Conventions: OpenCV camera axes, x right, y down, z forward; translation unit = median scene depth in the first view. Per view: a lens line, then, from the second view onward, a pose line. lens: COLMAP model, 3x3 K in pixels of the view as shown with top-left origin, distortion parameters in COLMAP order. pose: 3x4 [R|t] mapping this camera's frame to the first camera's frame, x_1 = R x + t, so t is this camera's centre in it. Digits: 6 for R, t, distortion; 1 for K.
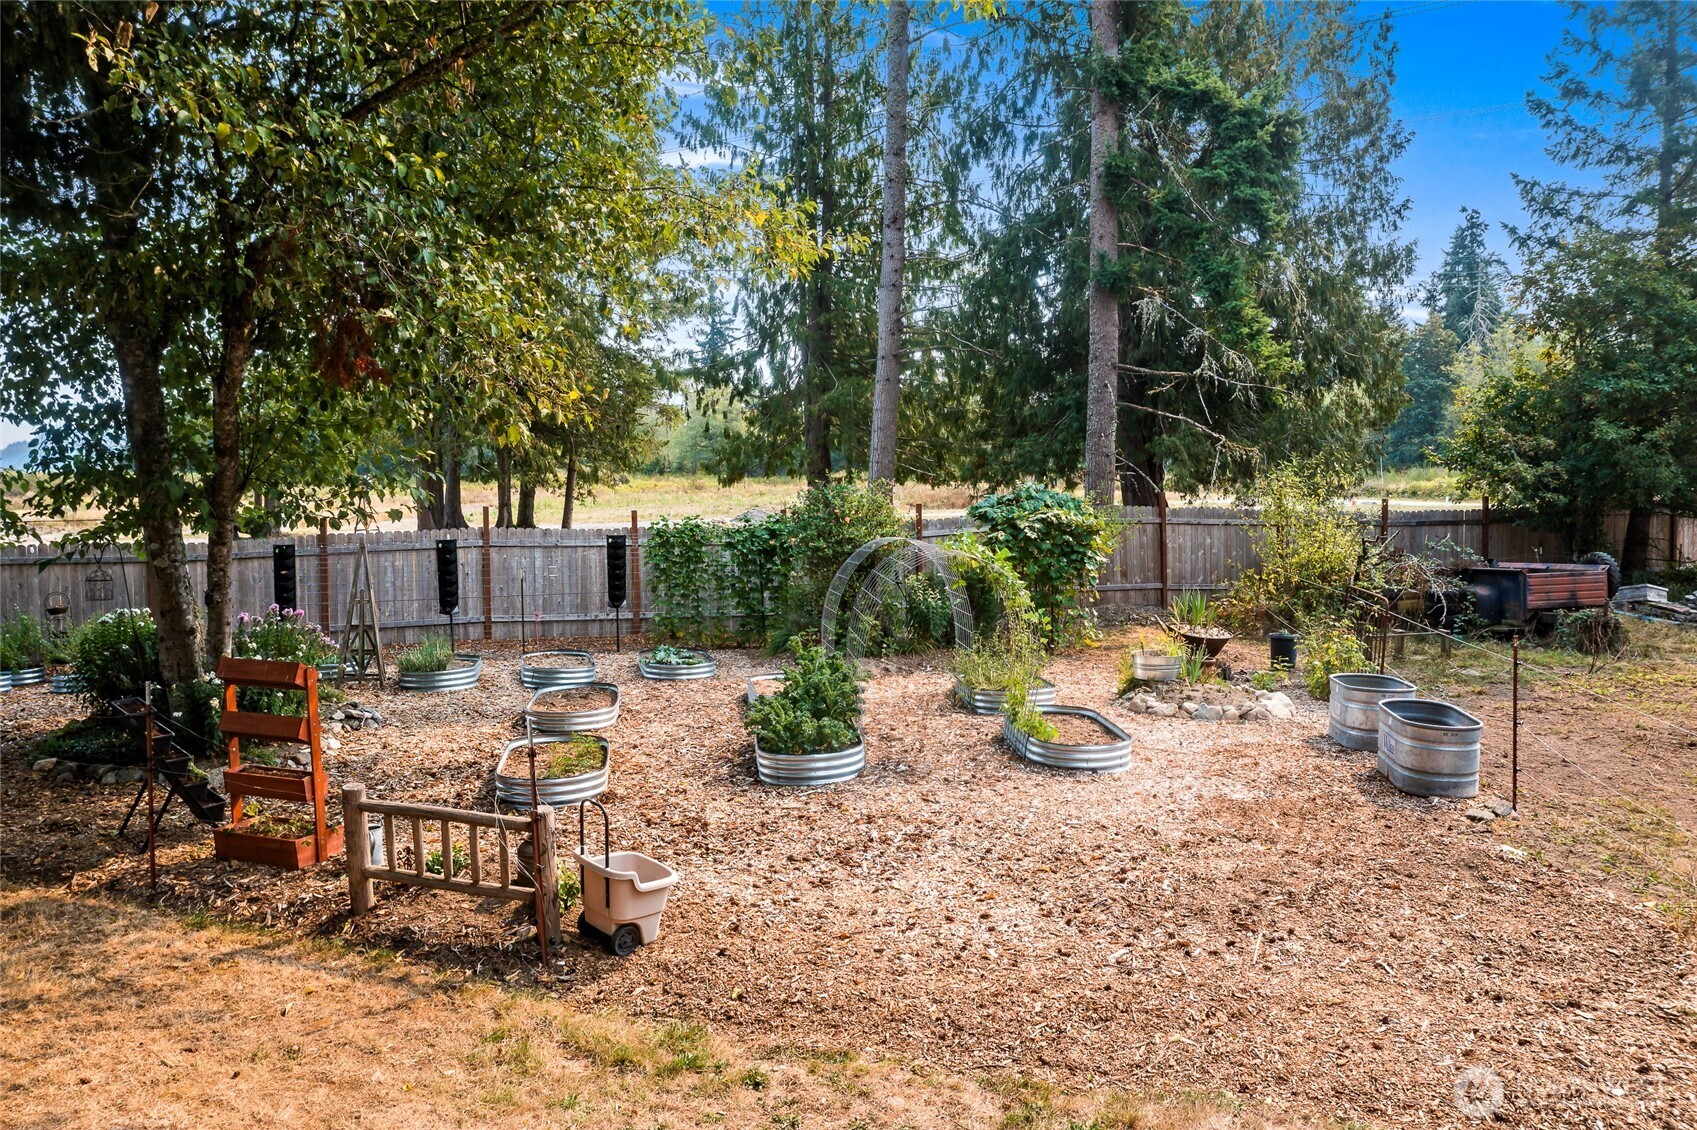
lens RADIAL K [[1354.6, 0, 848.5], [0, 1354.6, 565.0], [0, 0, 1]] dist [-0.013711, 0.001458]
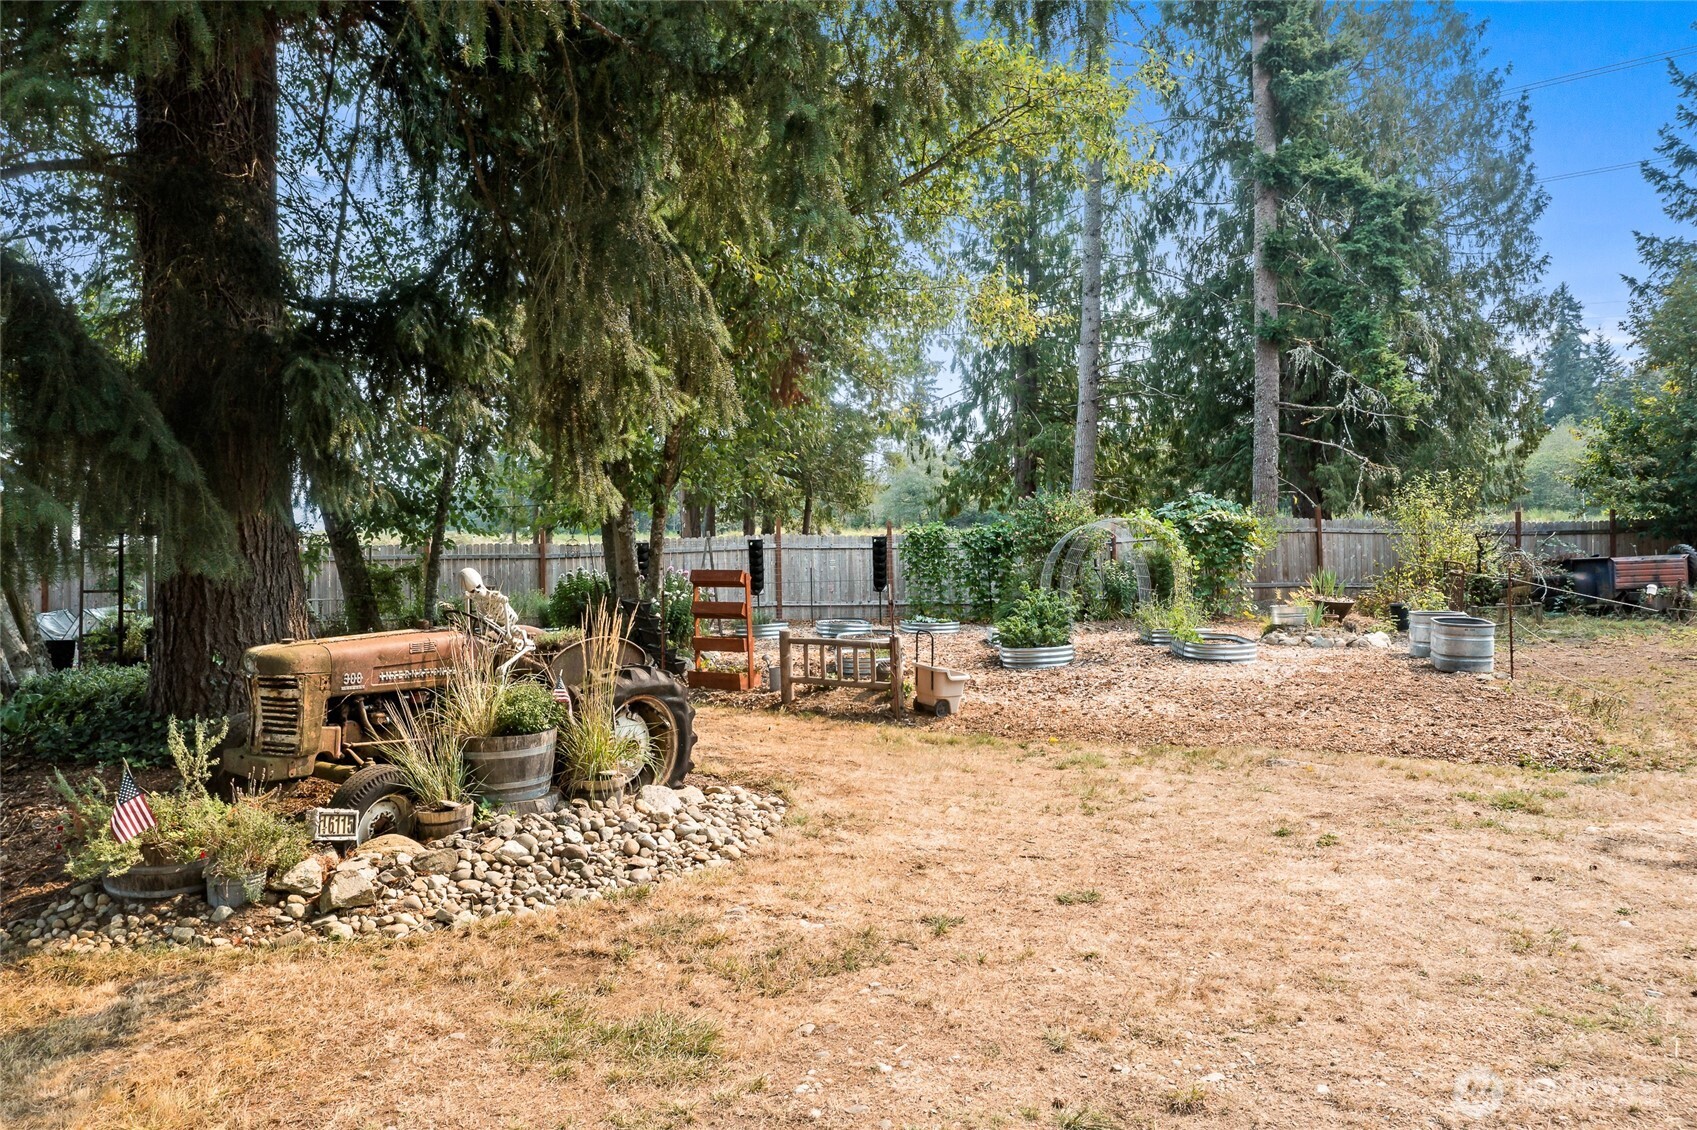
lens RADIAL K [[1354.6, 0, 848.5], [0, 1354.6, 565.0], [0, 0, 1]] dist [-0.013711, 0.001458]
pose [[0.989398, -0.005053, -0.145138, -0.005904], [-0.001318, 0.999041, -0.043766, 0.038629], [0.145220, 0.043493, 0.988443, -0.187922]]
